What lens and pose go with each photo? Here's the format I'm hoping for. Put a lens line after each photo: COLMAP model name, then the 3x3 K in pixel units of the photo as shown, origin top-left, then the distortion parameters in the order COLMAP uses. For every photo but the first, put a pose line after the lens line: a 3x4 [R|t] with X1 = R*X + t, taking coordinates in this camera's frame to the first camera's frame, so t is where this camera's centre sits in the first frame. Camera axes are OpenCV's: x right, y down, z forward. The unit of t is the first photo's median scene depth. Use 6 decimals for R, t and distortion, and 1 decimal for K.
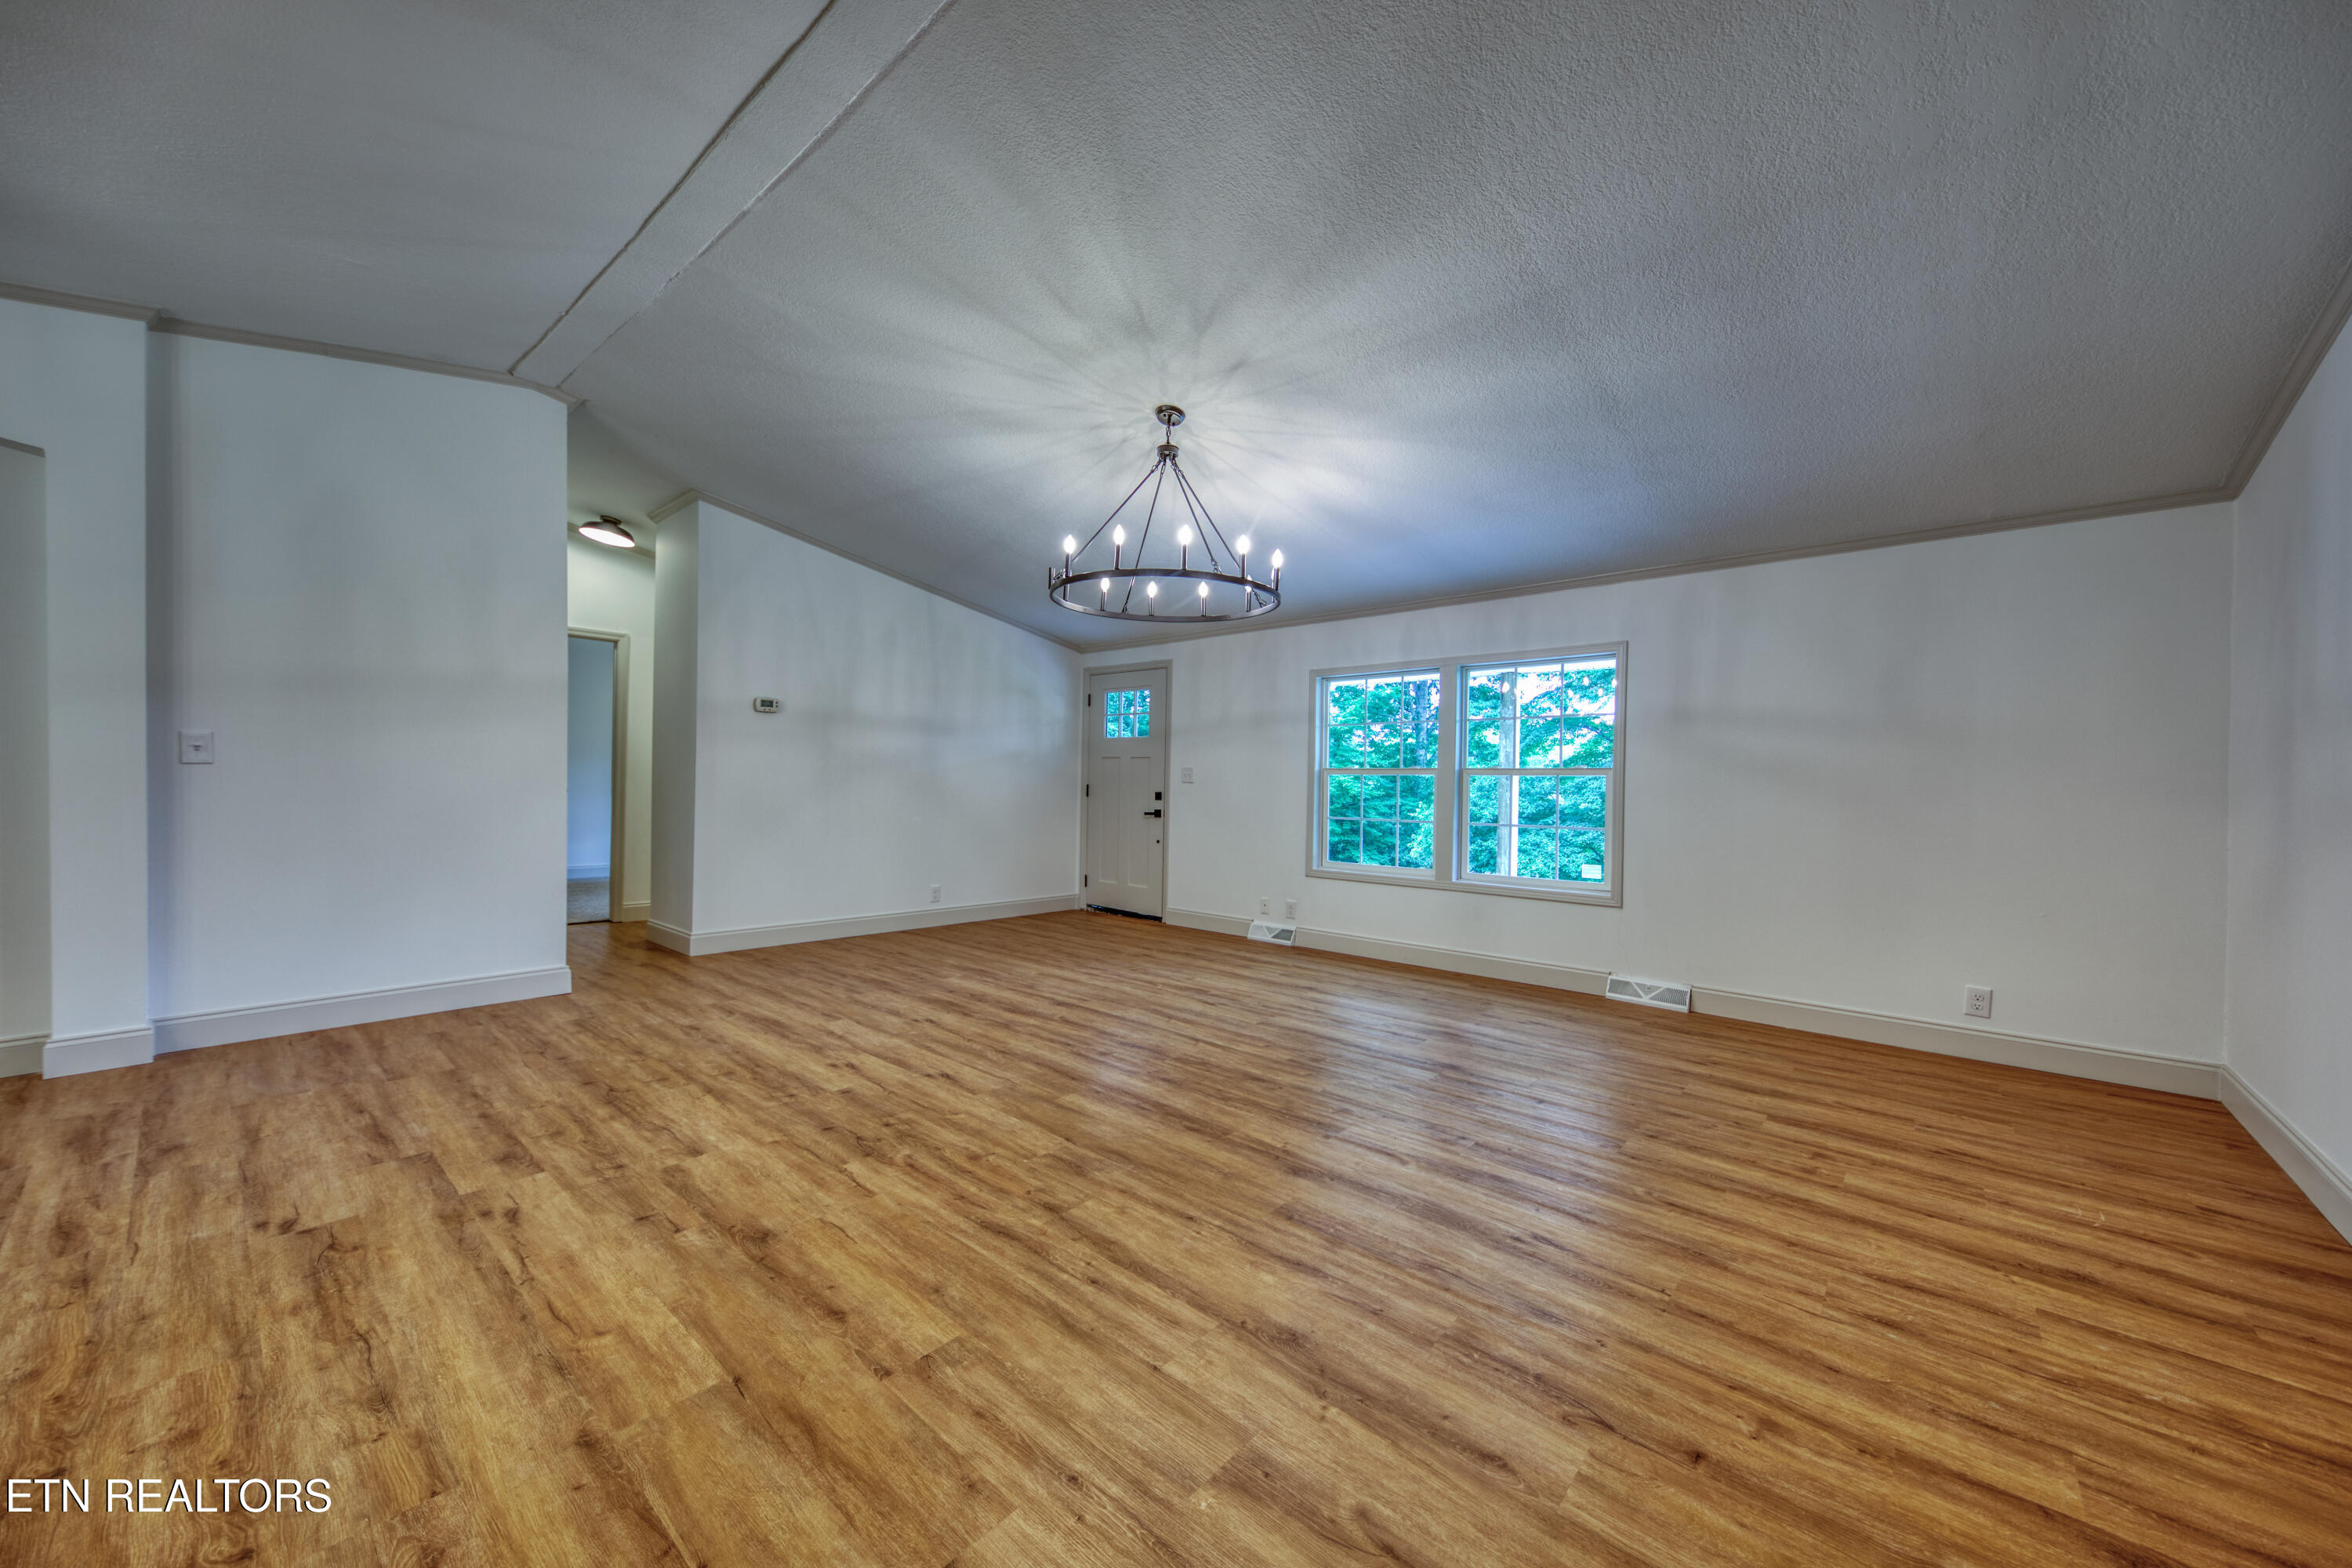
lens RADIAL K [[845.0, 0, 1202.1], [0, 845.0, 781.3], [0, 0, 1]] dist [0.032044, -0.009362]
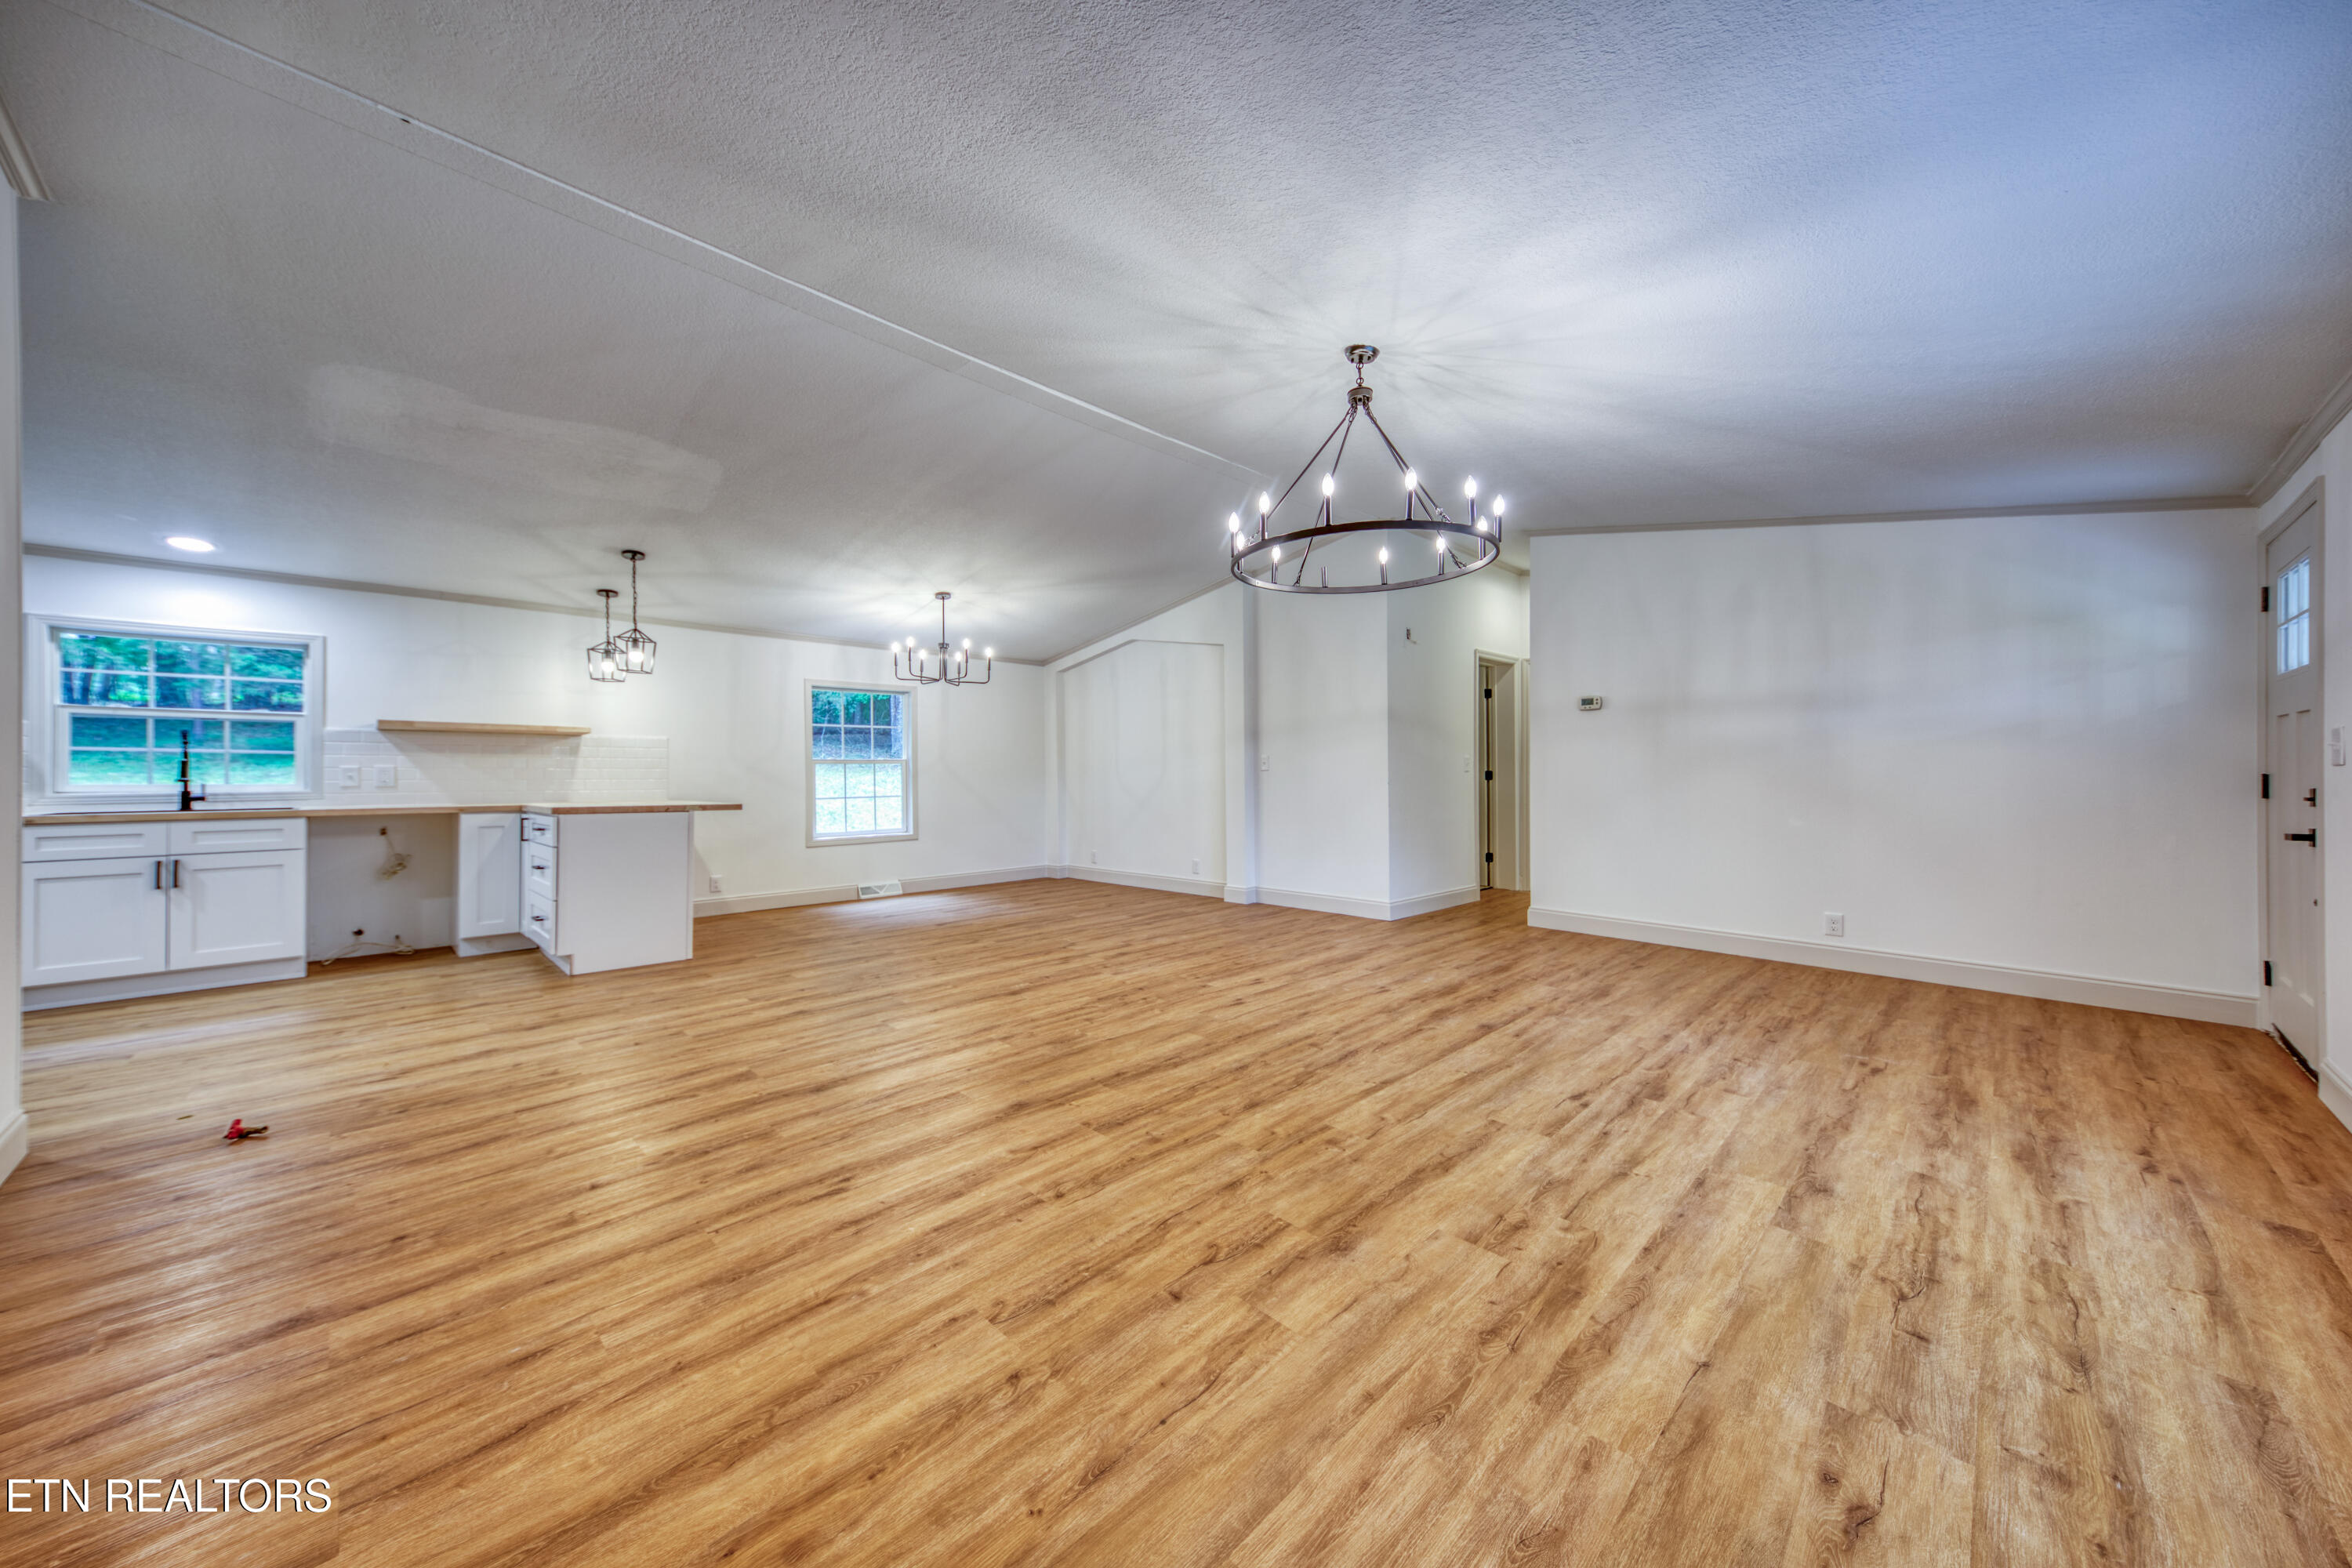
lens RADIAL K [[811.6, 0, 1185.0], [0, 811.6, 800.9], [0, 0, 1]] dist [0.030346, -0.005142]
pose [[-0.067814, 0.016087, -0.997568, 0.987575], [0.003337, 0.999868, 0.015897, 0.023906], [0.997692, -0.002251, -0.067858, 1.076063]]
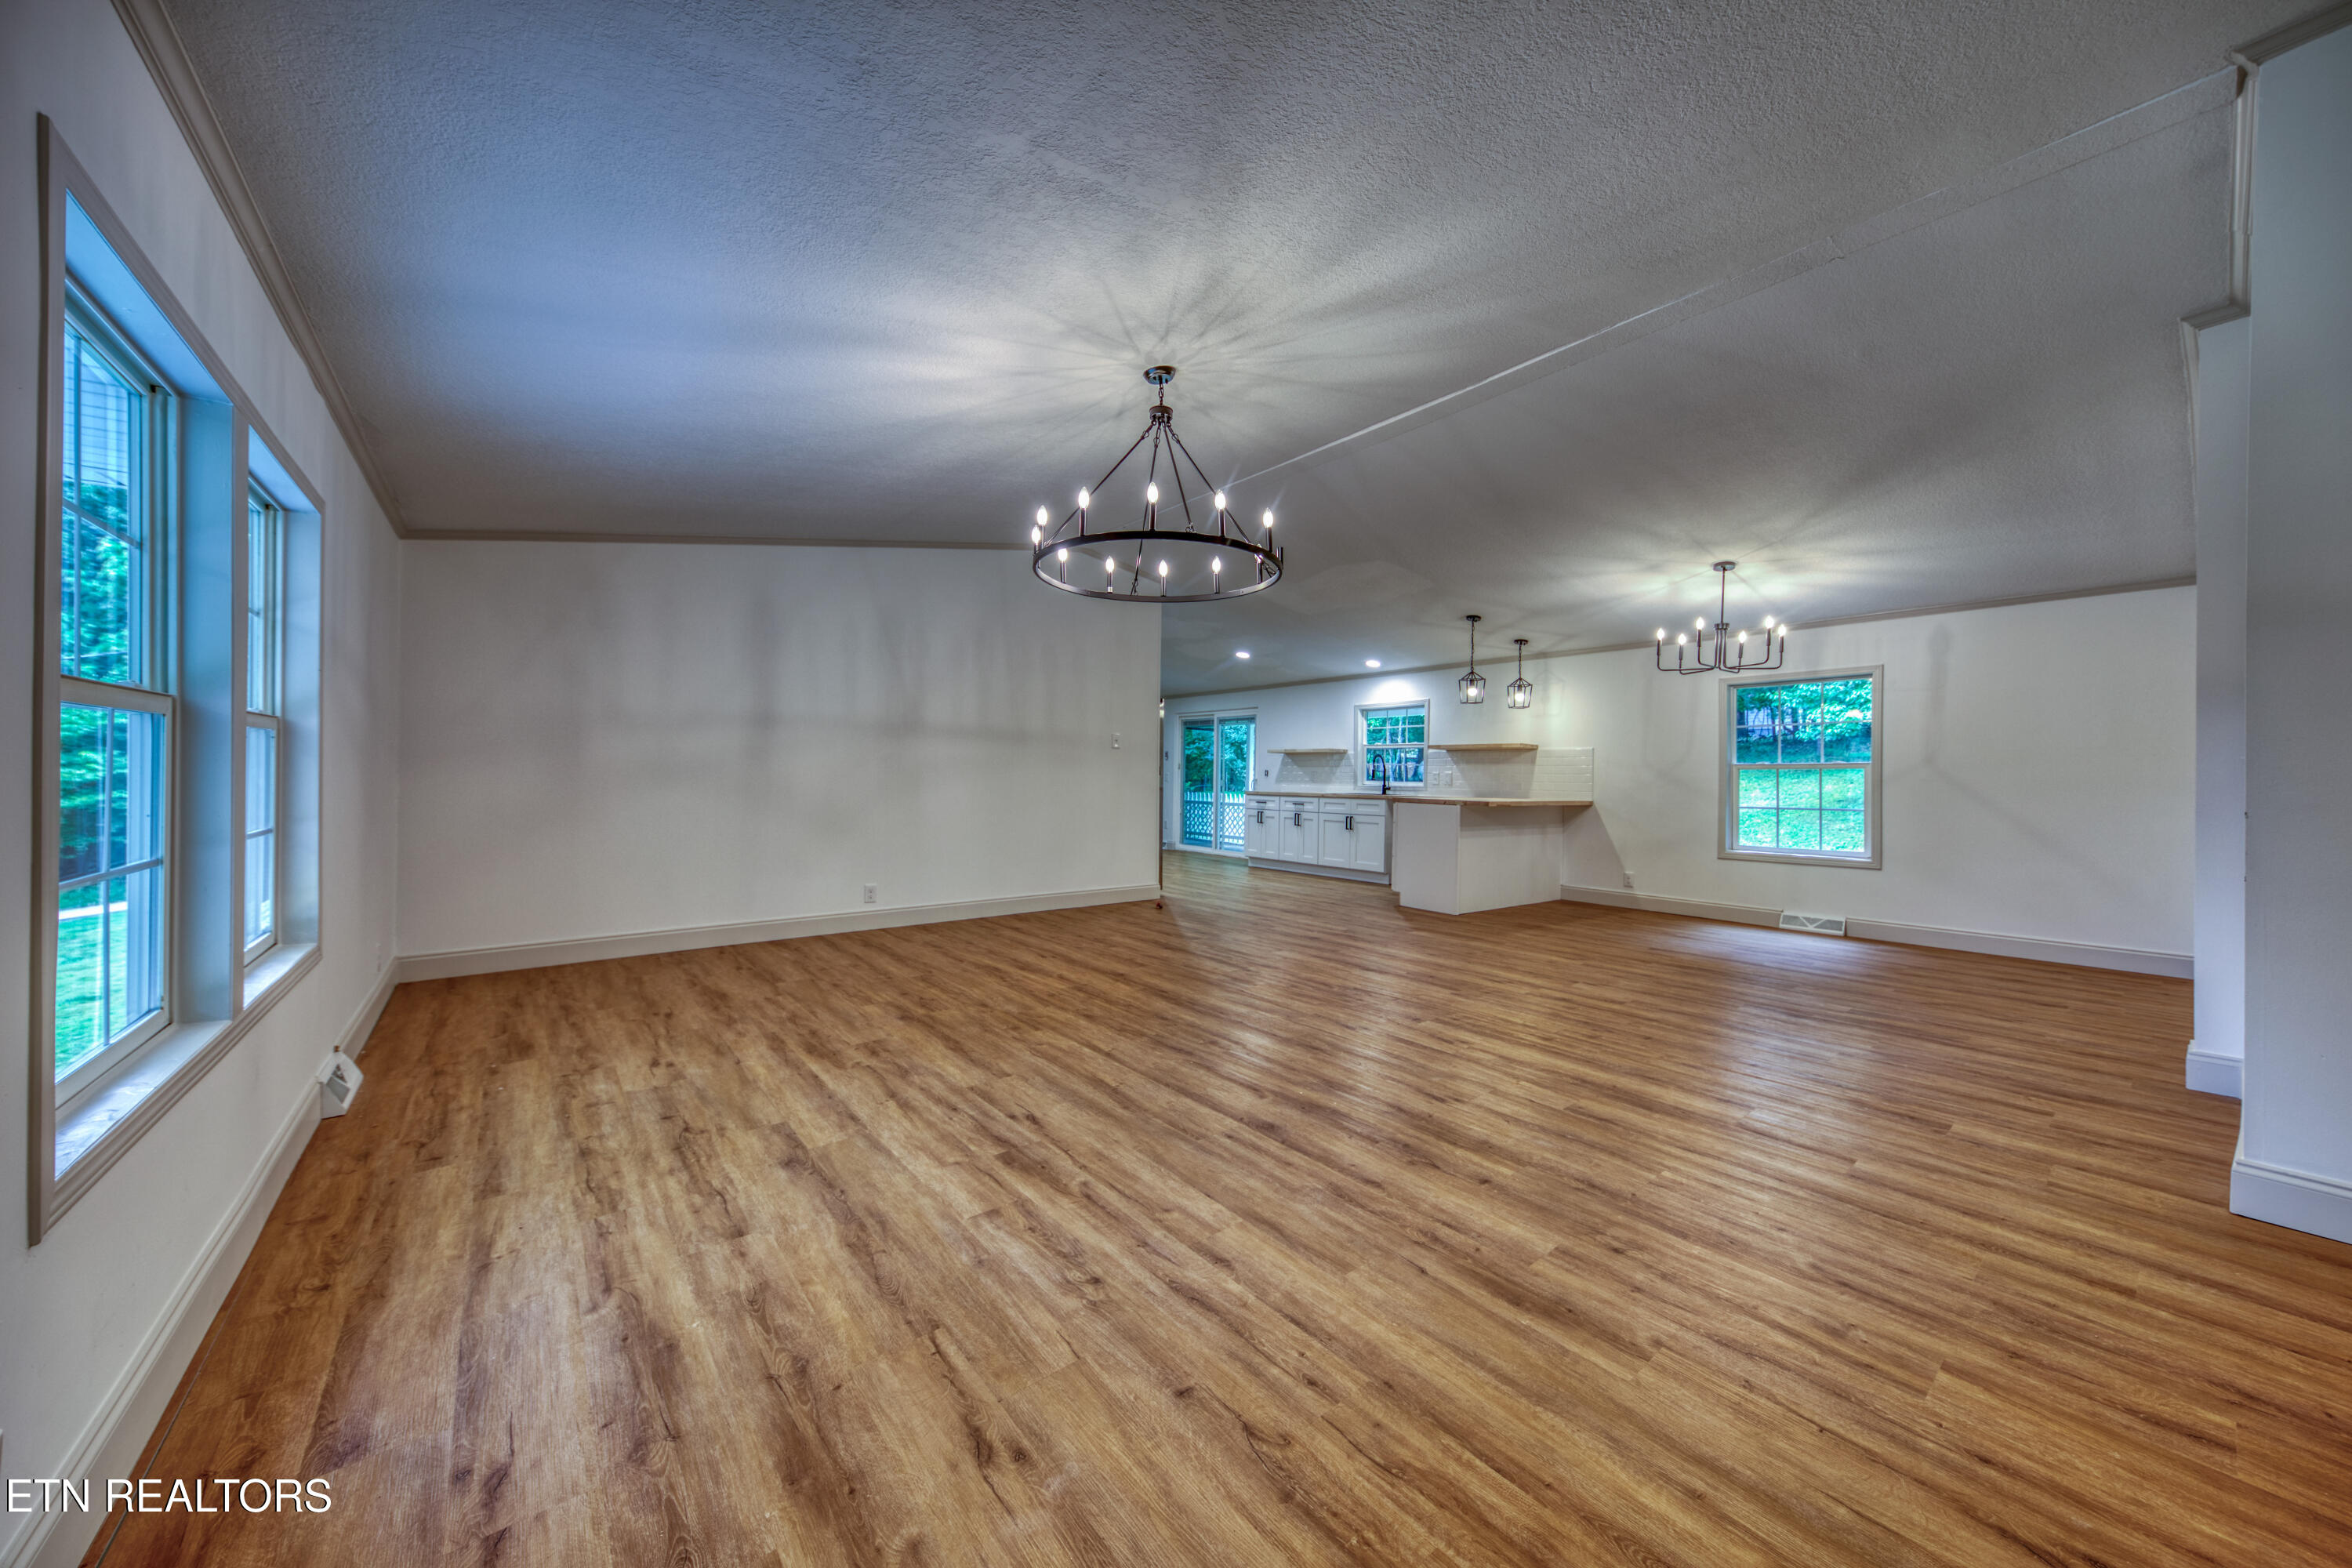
lens RADIAL K [[845.0, 0, 1202.1], [0, 845.0, 781.3], [0, 0, 1]] dist [0.032044, -0.009362]
pose [[-0.984000, -0.032673, 0.175147, -0.316634], [-0.031689, 0.999462, 0.008414, 0.005865], [-0.175328, 0.002730, -0.984506, 2.336738]]
